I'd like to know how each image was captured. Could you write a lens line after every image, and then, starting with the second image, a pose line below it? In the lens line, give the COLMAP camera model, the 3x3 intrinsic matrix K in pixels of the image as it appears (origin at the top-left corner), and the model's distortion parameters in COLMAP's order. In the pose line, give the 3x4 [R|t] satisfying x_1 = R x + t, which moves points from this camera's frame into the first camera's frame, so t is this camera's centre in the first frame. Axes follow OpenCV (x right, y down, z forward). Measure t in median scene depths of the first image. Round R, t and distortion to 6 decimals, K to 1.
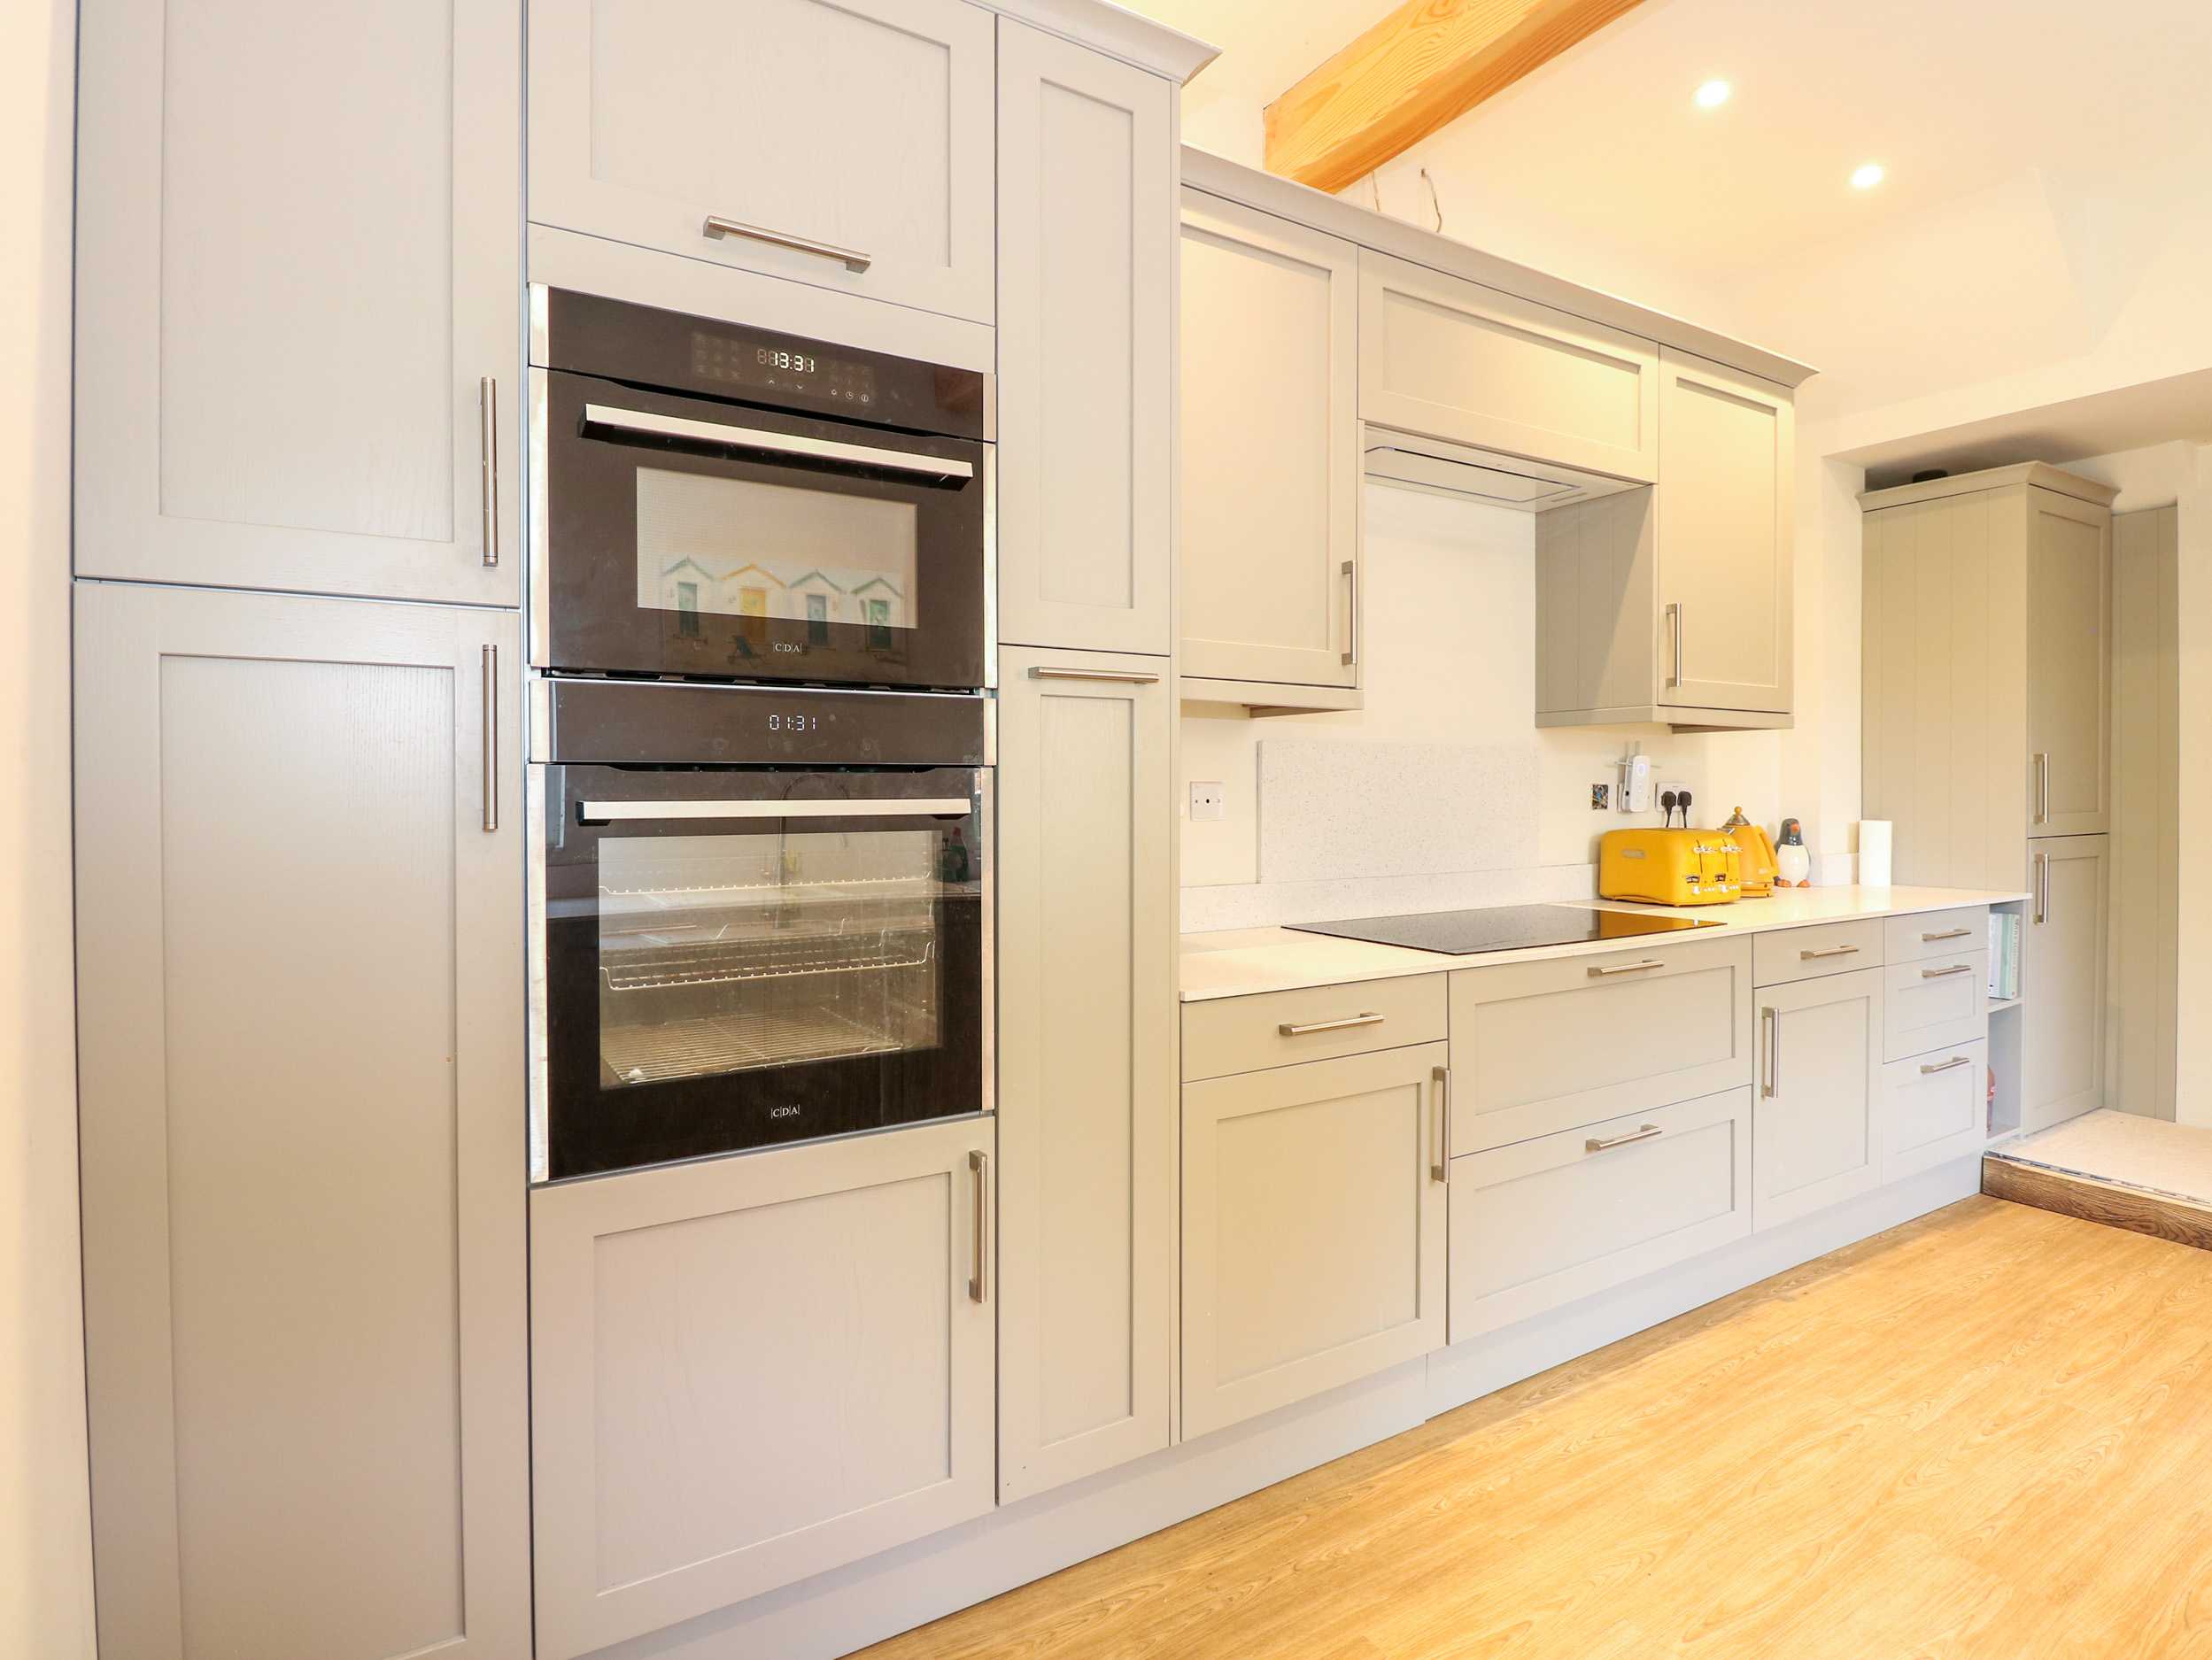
lens RADIAL K [[1167.8, 0, 1104.3], [0, 1167.8, 809.2], [0, 0, 1]] dist [-0.004815, -0.011020]
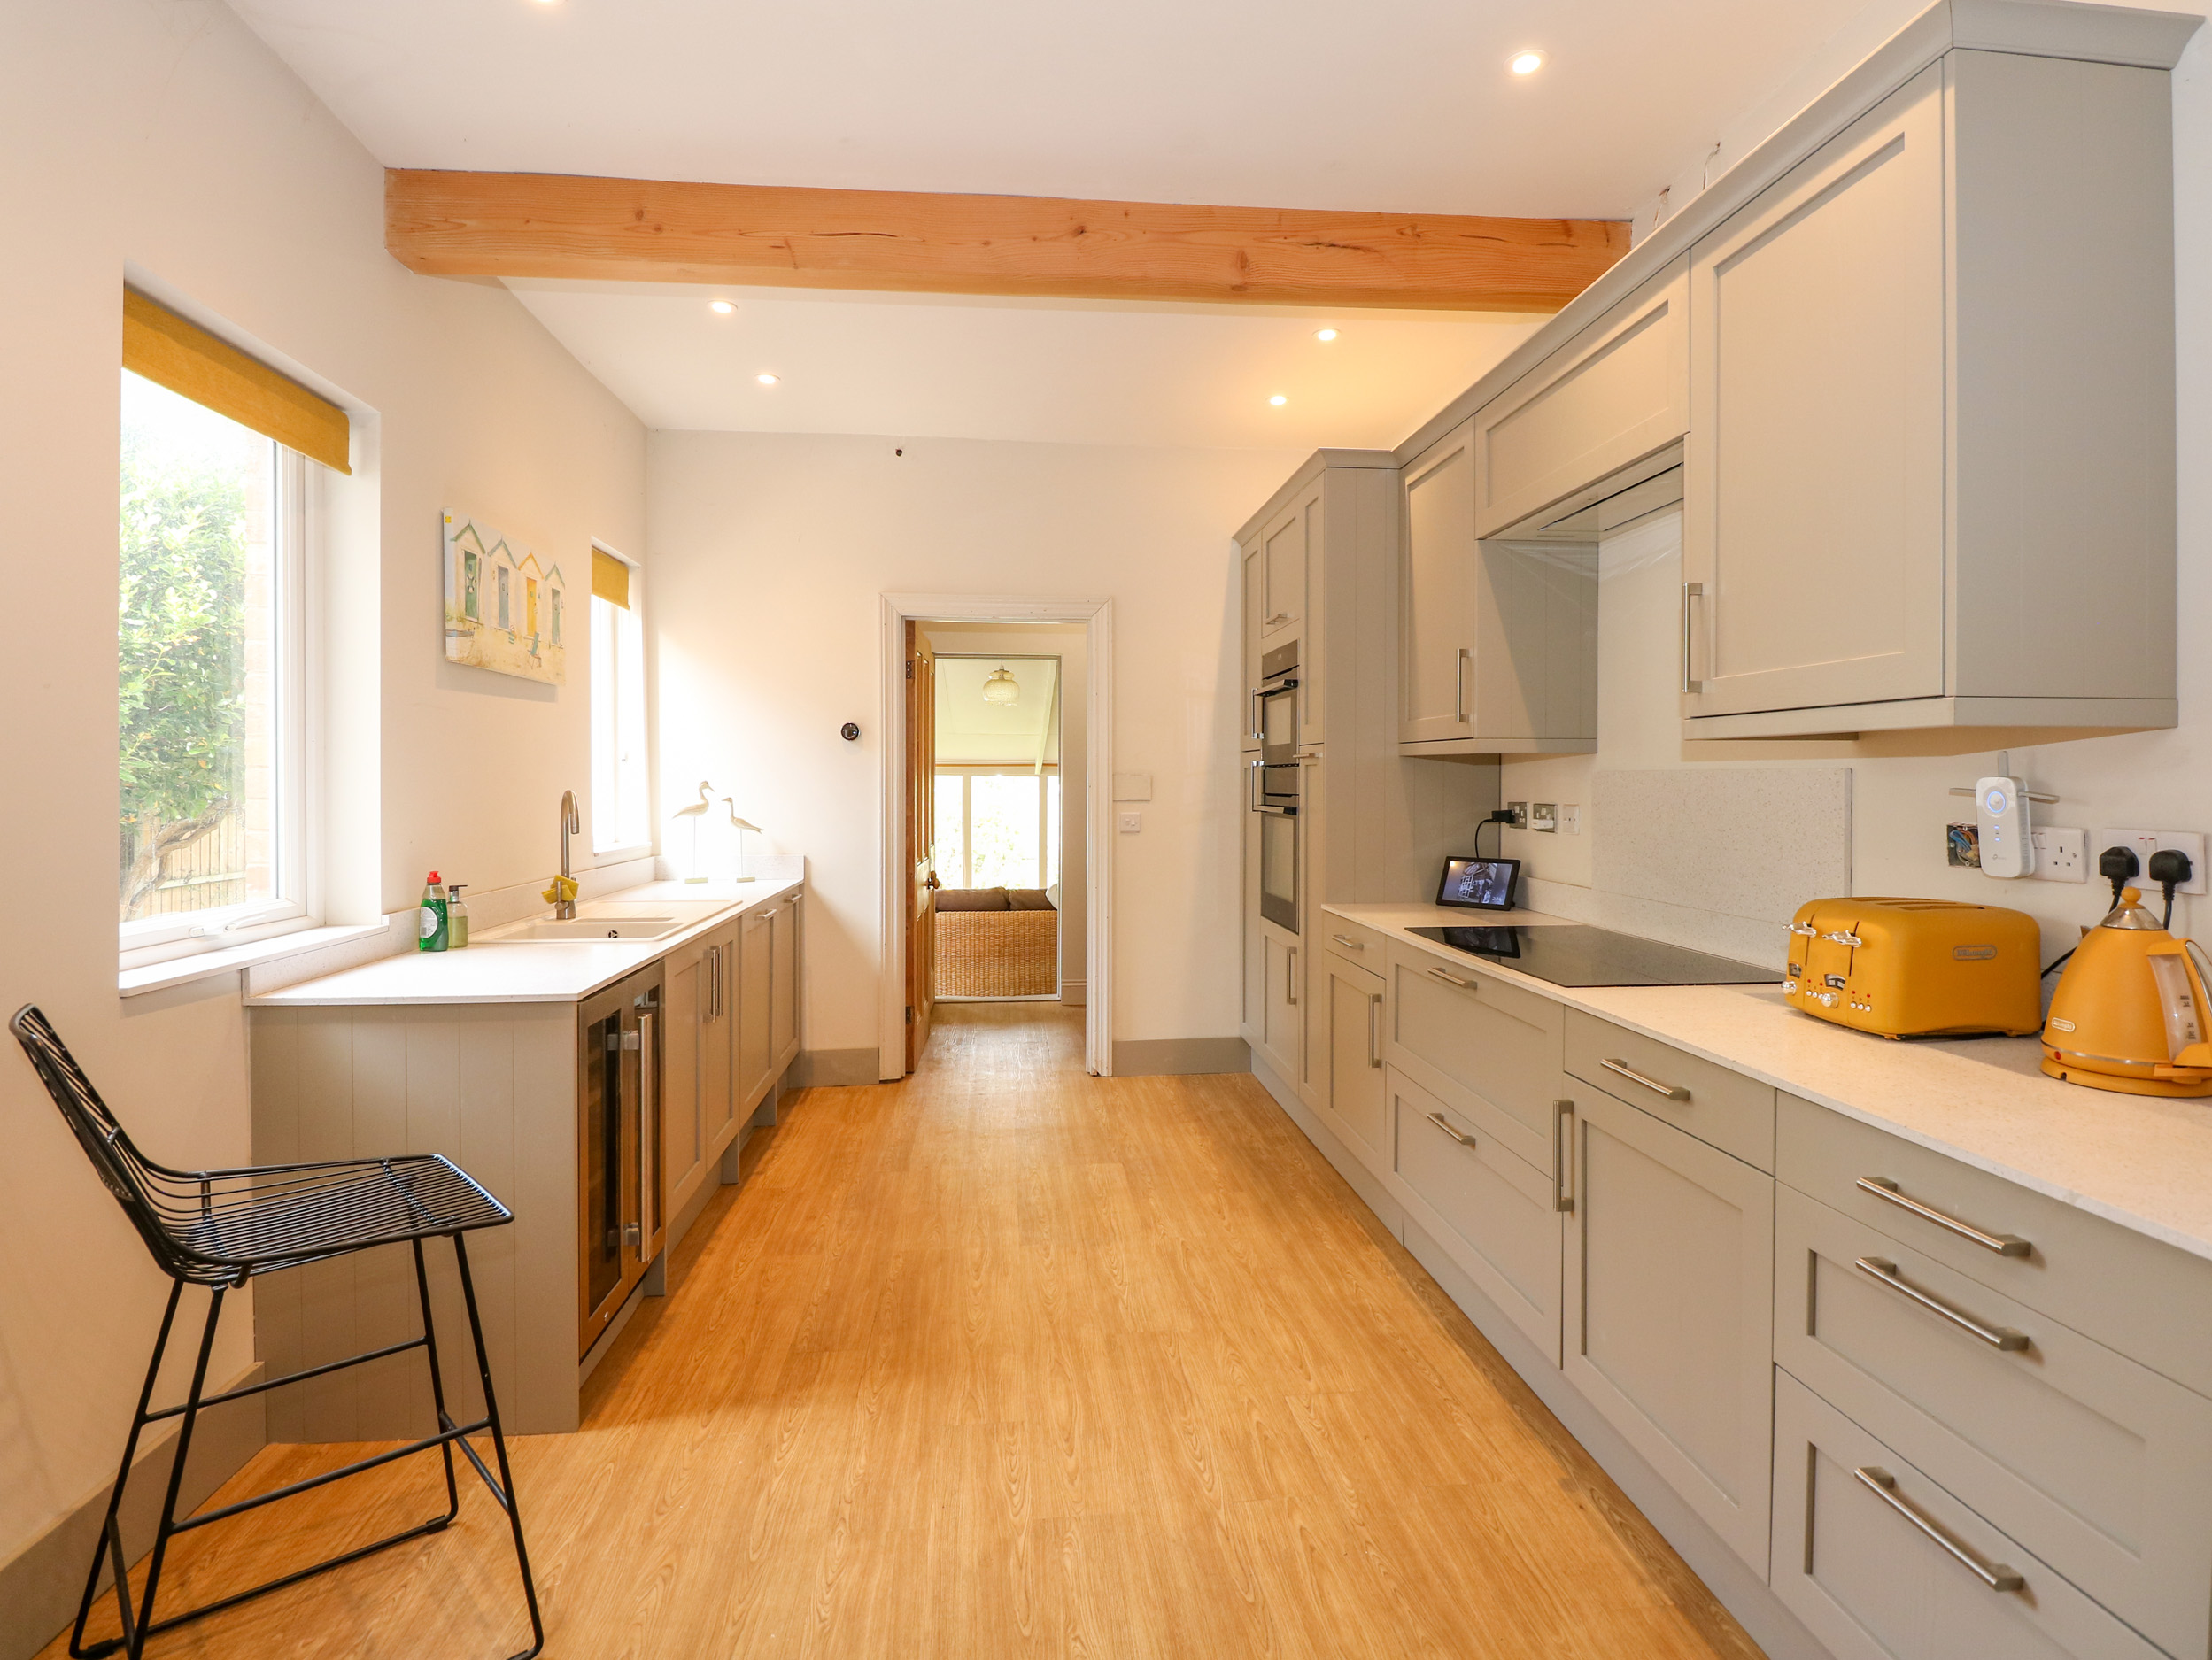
lens RADIAL K [[1167.8, 0, 1121.5], [0, 1167.8, 789.5], [0, 0, 1]] dist [-0.004815, -0.011020]
pose [[-0.430167, 0.010856, -0.902684, 1.619948], [-0.013885, 0.999730, 0.018640, -0.062891], [0.902642, 0.020552, -0.429900, 1.208366]]
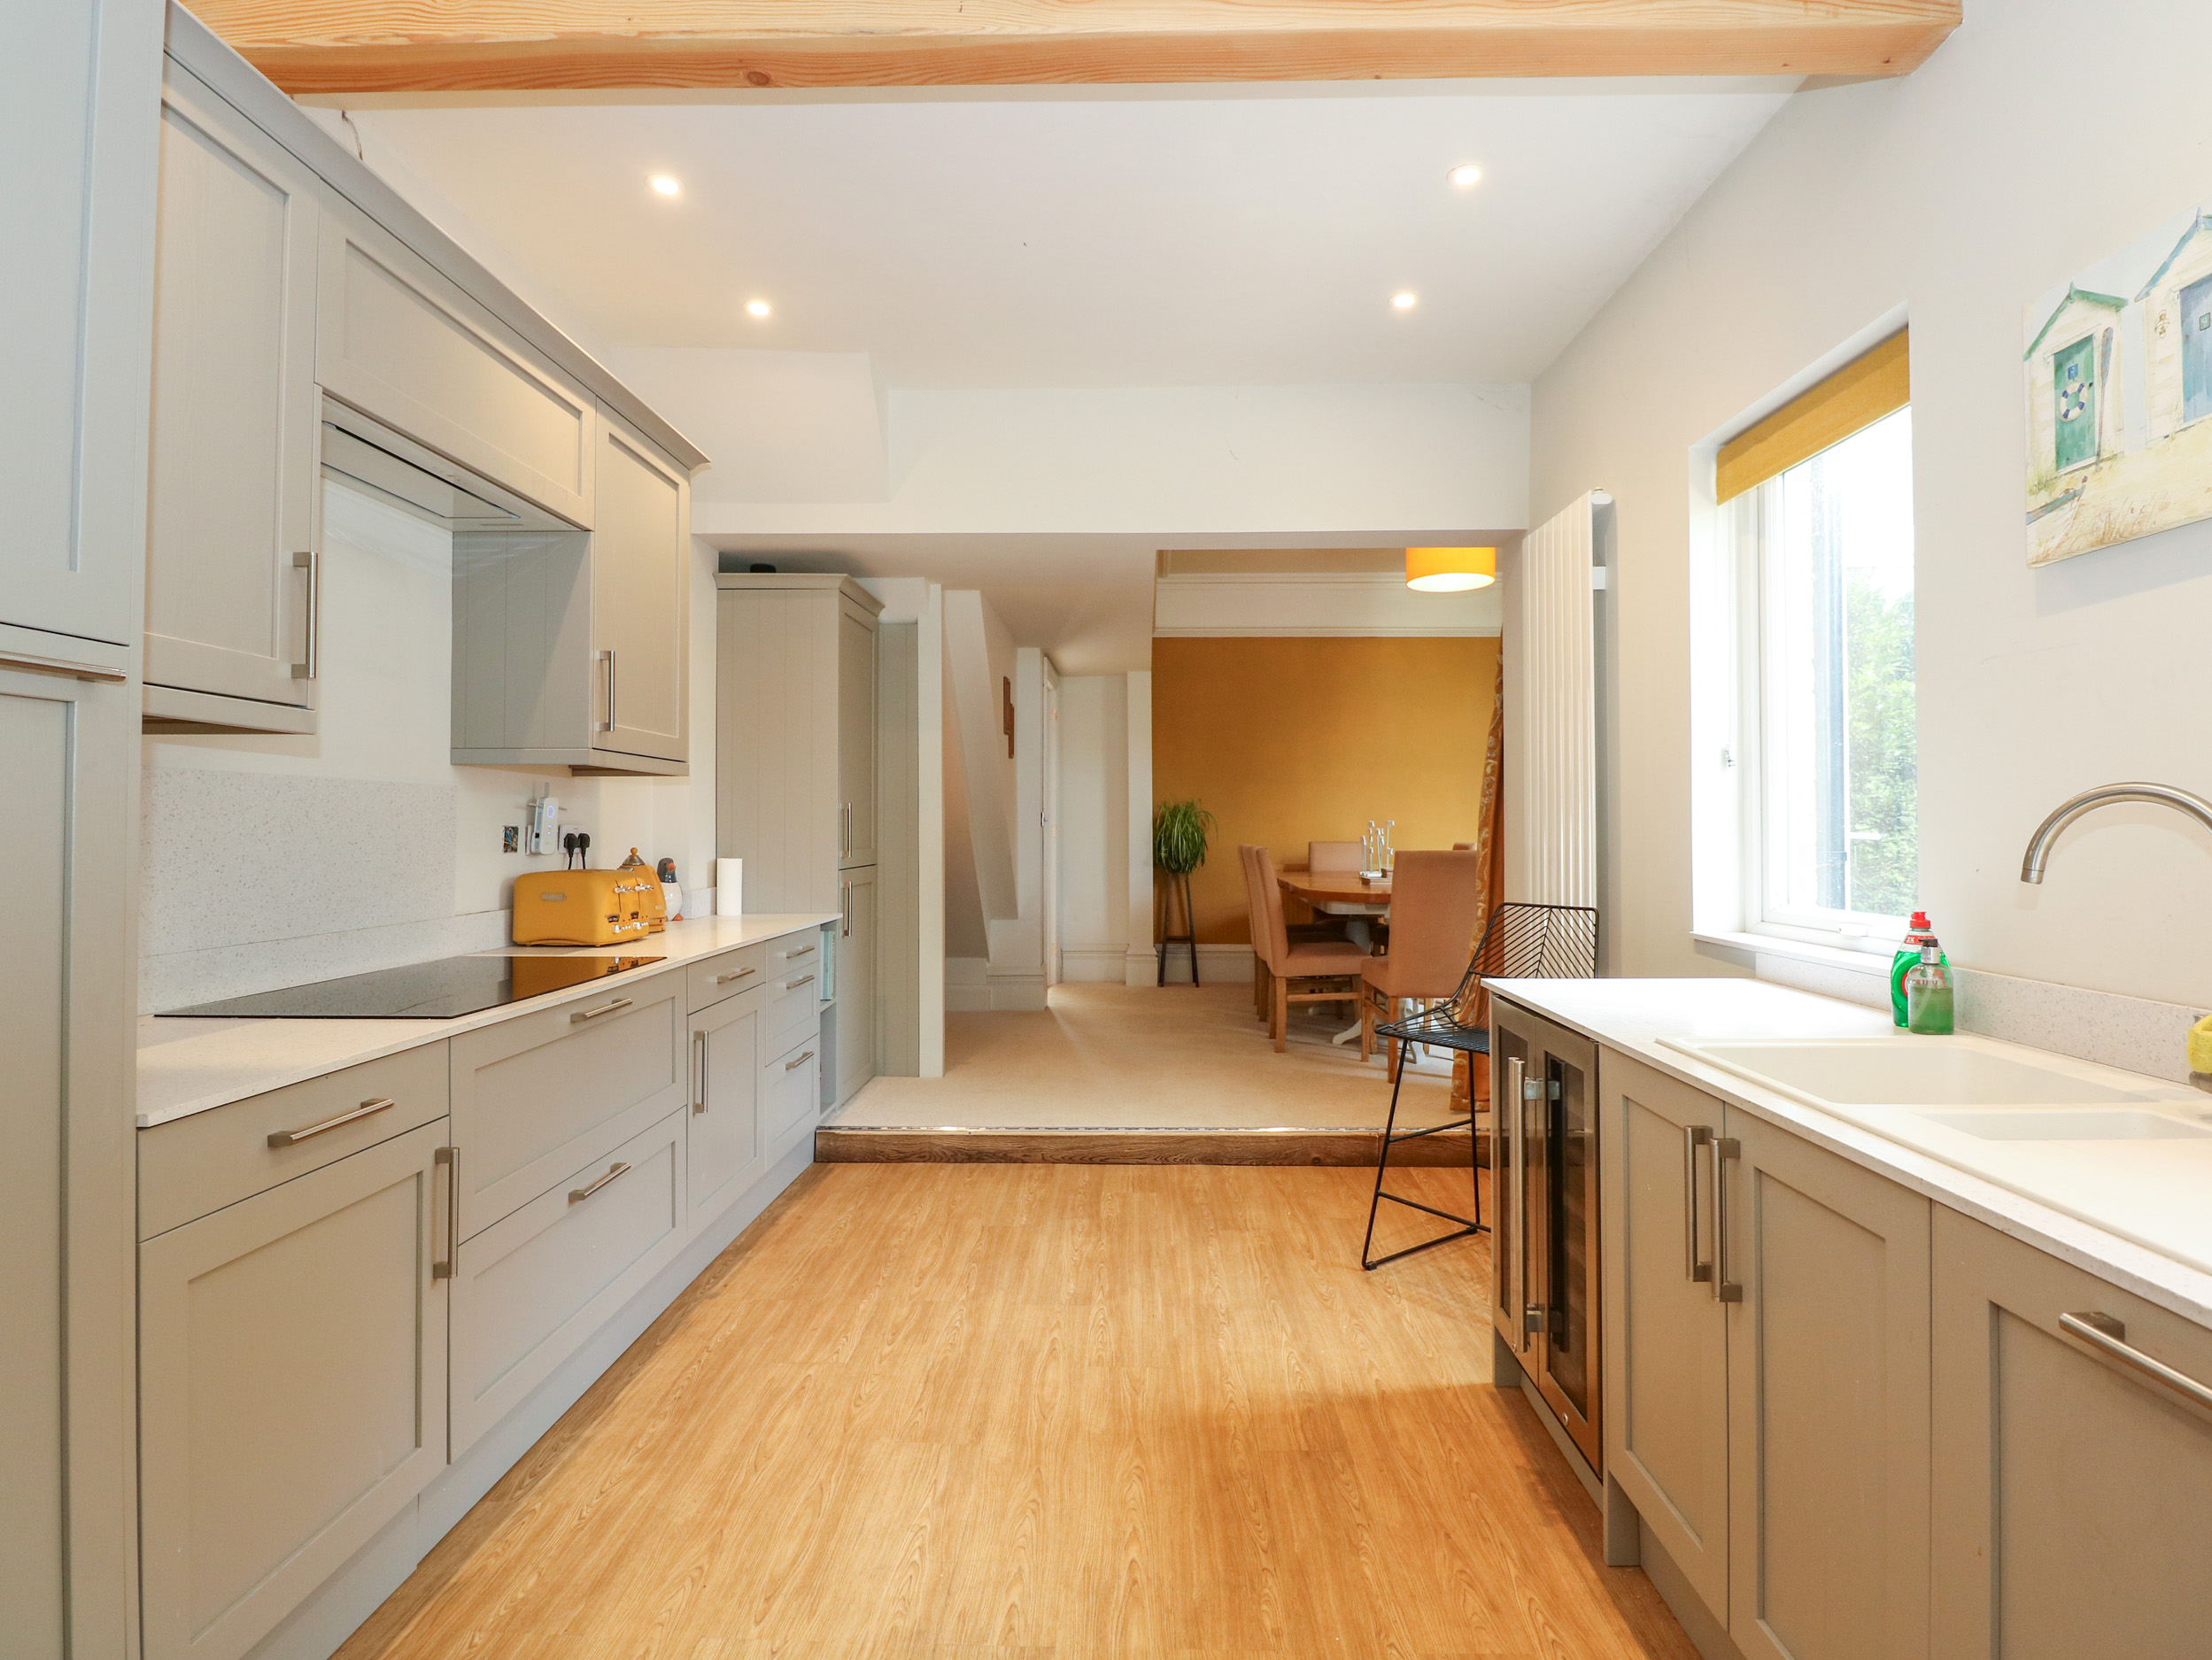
lens RADIAL K [[1167.8, 0, 1142.3], [0, 1167.8, 810.3], [0, 0, 1]] dist [-0.004815, -0.011020]
pose [[0.522388, 0.015268, 0.852571, -0.167190], [0.014014, 0.999551, -0.026486, -0.002315], [-0.852593, 0.025784, 0.521939, 0.077620]]
